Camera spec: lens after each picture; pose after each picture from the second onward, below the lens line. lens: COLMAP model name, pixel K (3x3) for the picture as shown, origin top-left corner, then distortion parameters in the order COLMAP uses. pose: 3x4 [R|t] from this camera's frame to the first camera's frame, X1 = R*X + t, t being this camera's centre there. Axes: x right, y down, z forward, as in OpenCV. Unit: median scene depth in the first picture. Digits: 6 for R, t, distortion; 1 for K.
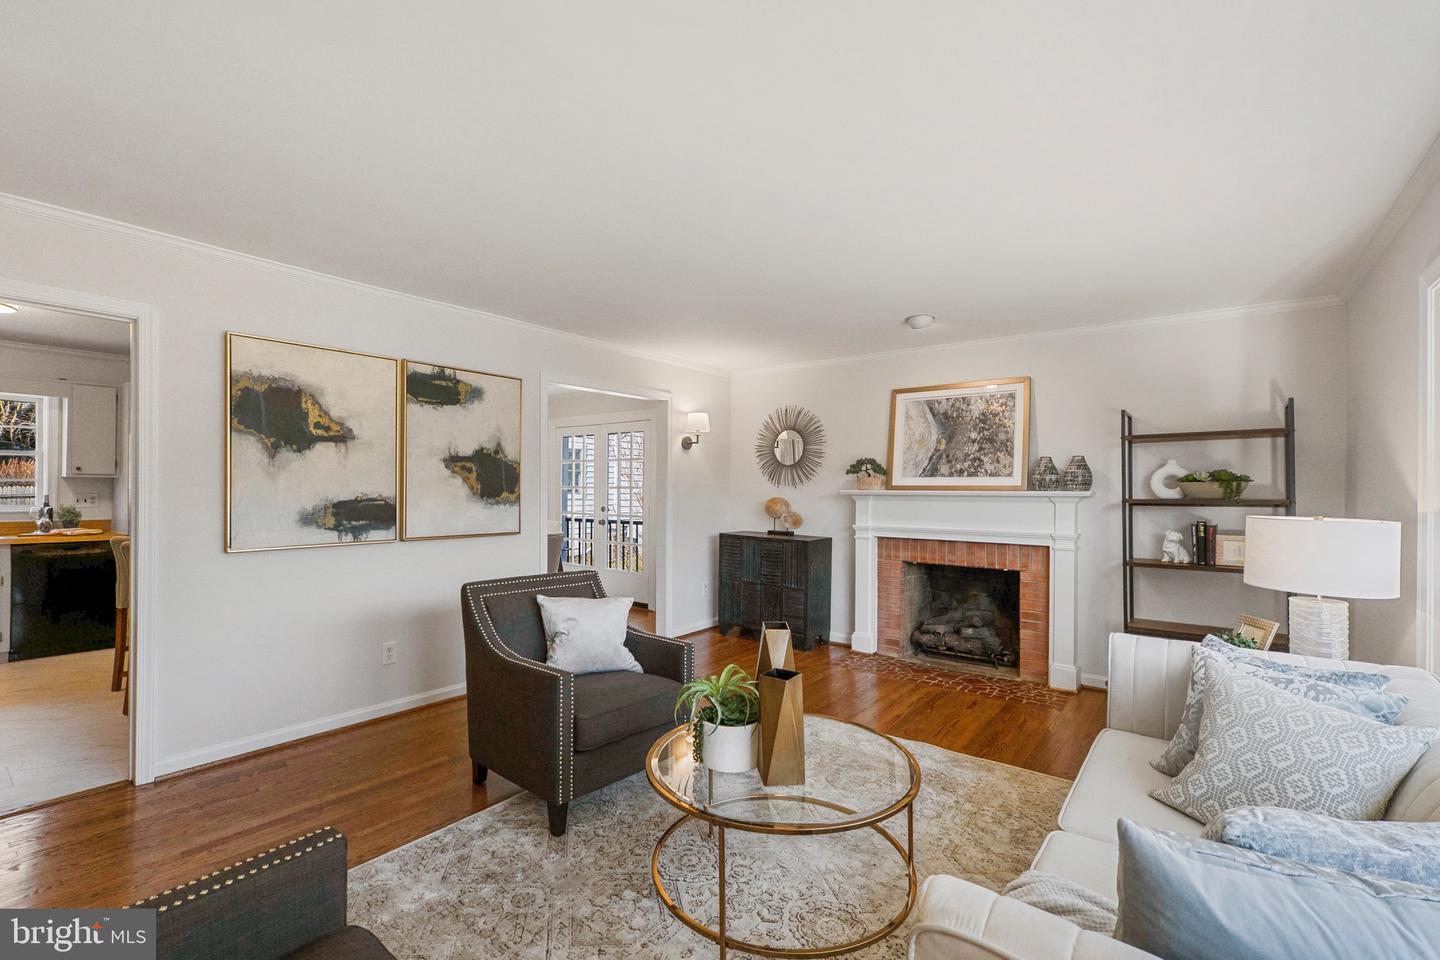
lens RADIAL K [[627.9, 0, 721.8], [0, 627.9, 489.4], [0, 0, 1]] dist [-0.010050, -0.000289]
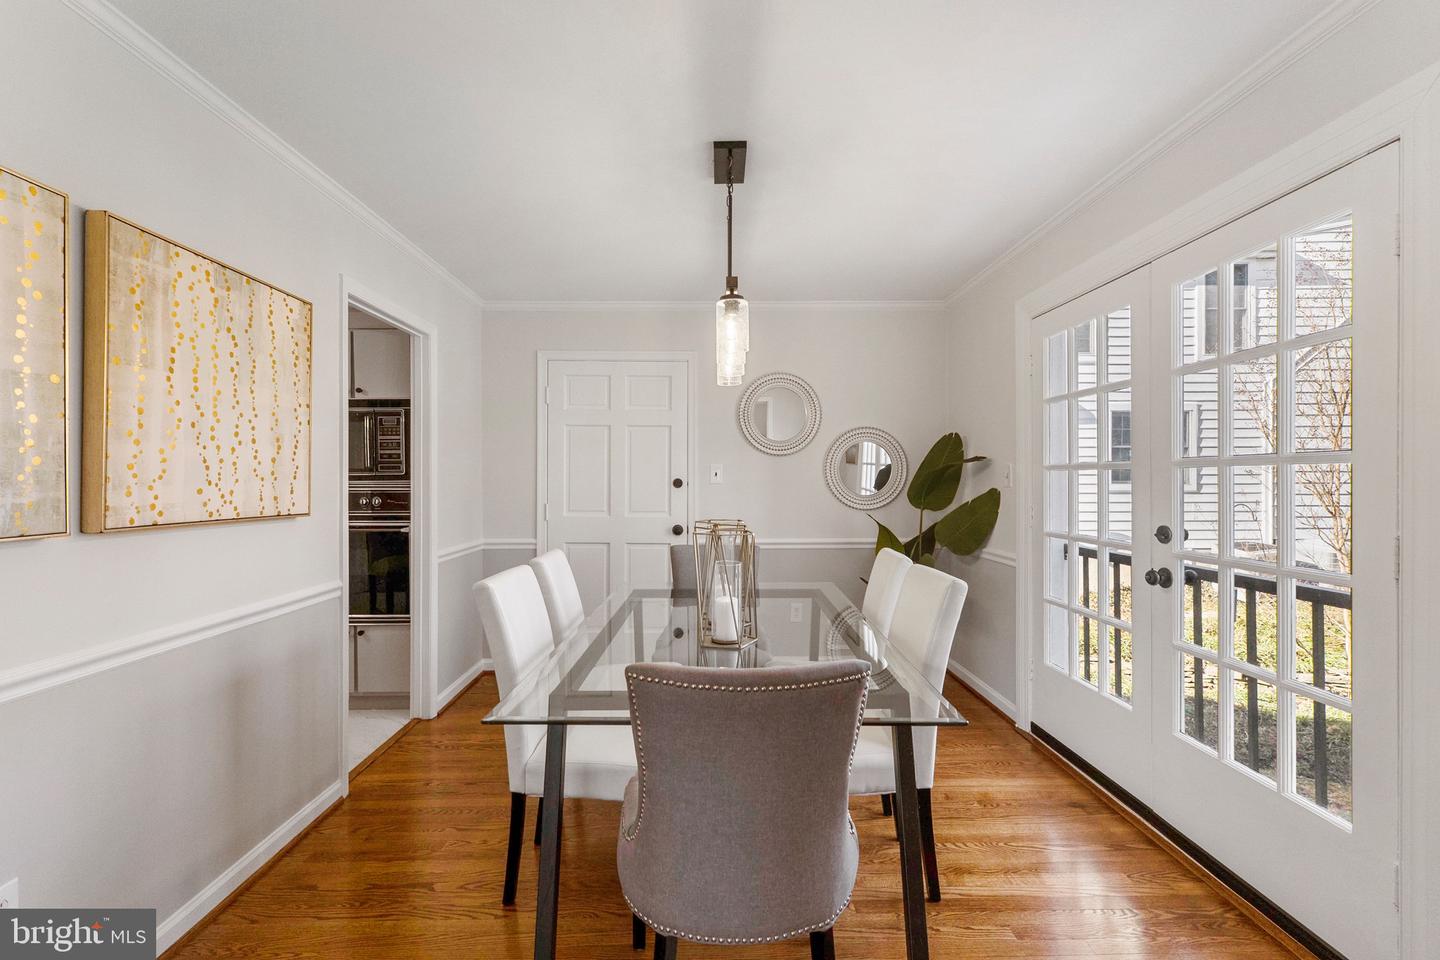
lens RADIAL K [[627.9, 0, 717.6], [0, 627.9, 478.4], [0, 0, 1]] dist [-0.010050, -0.000289]
pose [[0.628836, -0.011317, -0.777455, -0.131426], [0.012344, 0.999913, -0.004570, 0.006294], [0.777440, -0.006723, 0.628921, 0.933756]]
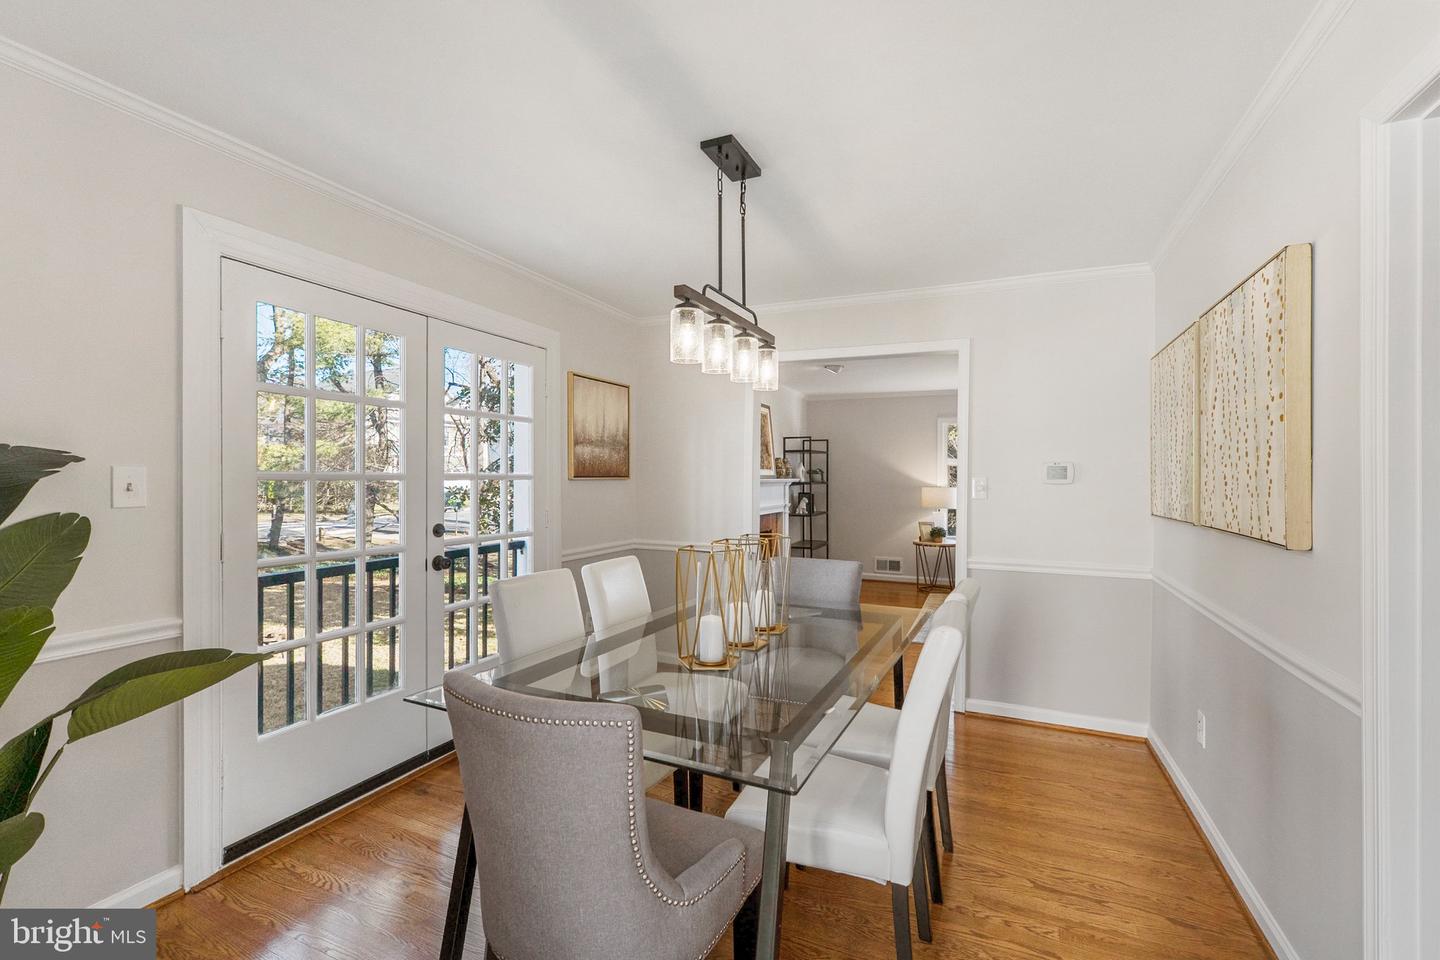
lens RADIAL K [[627.9, 0, 717.4], [0, 627.9, 479.1], [0, 0, 1]] dist [-0.010050, -0.000289]
pose [[-0.243414, -0.009978, 0.969871, -0.930898], [-0.011410, 0.999907, 0.007424, -0.007721], [-0.969855, -0.009259, -0.243505, 1.360621]]
